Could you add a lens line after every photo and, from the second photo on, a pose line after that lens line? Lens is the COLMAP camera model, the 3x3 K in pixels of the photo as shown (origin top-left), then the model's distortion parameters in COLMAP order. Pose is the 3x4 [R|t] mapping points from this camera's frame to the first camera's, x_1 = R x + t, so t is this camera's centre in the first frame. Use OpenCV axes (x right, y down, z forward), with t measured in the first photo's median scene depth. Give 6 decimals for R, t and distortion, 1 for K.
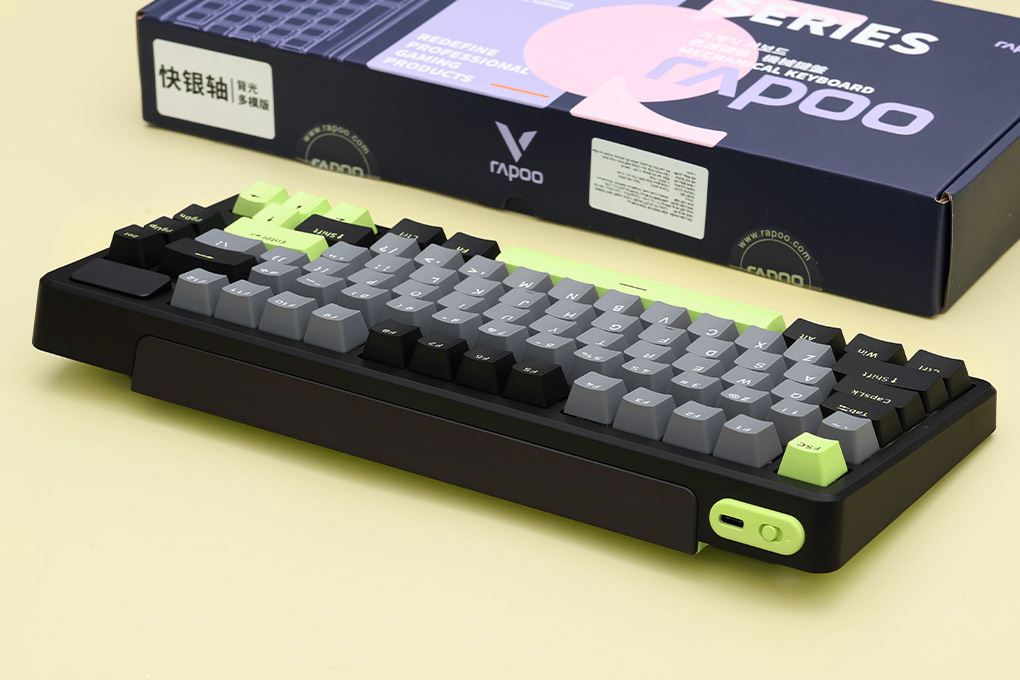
lens RADIAL K [[4134.2, 0, 510.0], [0, 4134.2, 340.0], [0, 0, 1]] dist [0.072814, -1.234629]
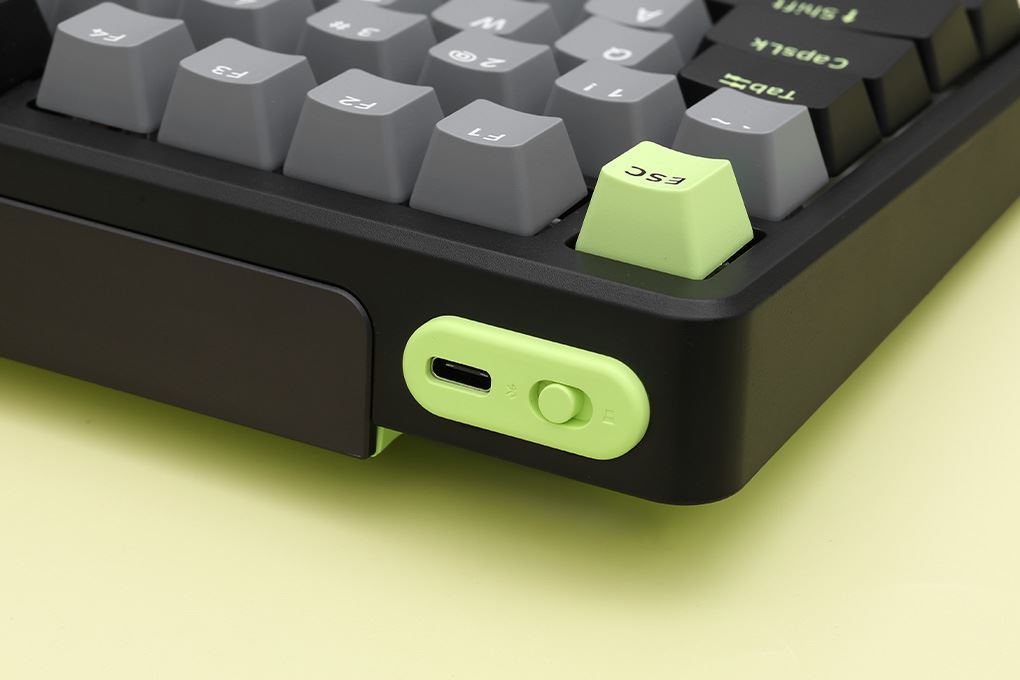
lens RADIAL K [[4134.2, 0, 510.0], [0, 4134.2, 340.0], [0, 0, 1]] dist [0.072814, -1.234629]
pose [[0.998468, -0.024139, 0.049780, 0.038579], [0.021233, 0.998085, 0.058090, 0.018013], [-0.051087, -0.056945, 0.997069, 0.606326]]
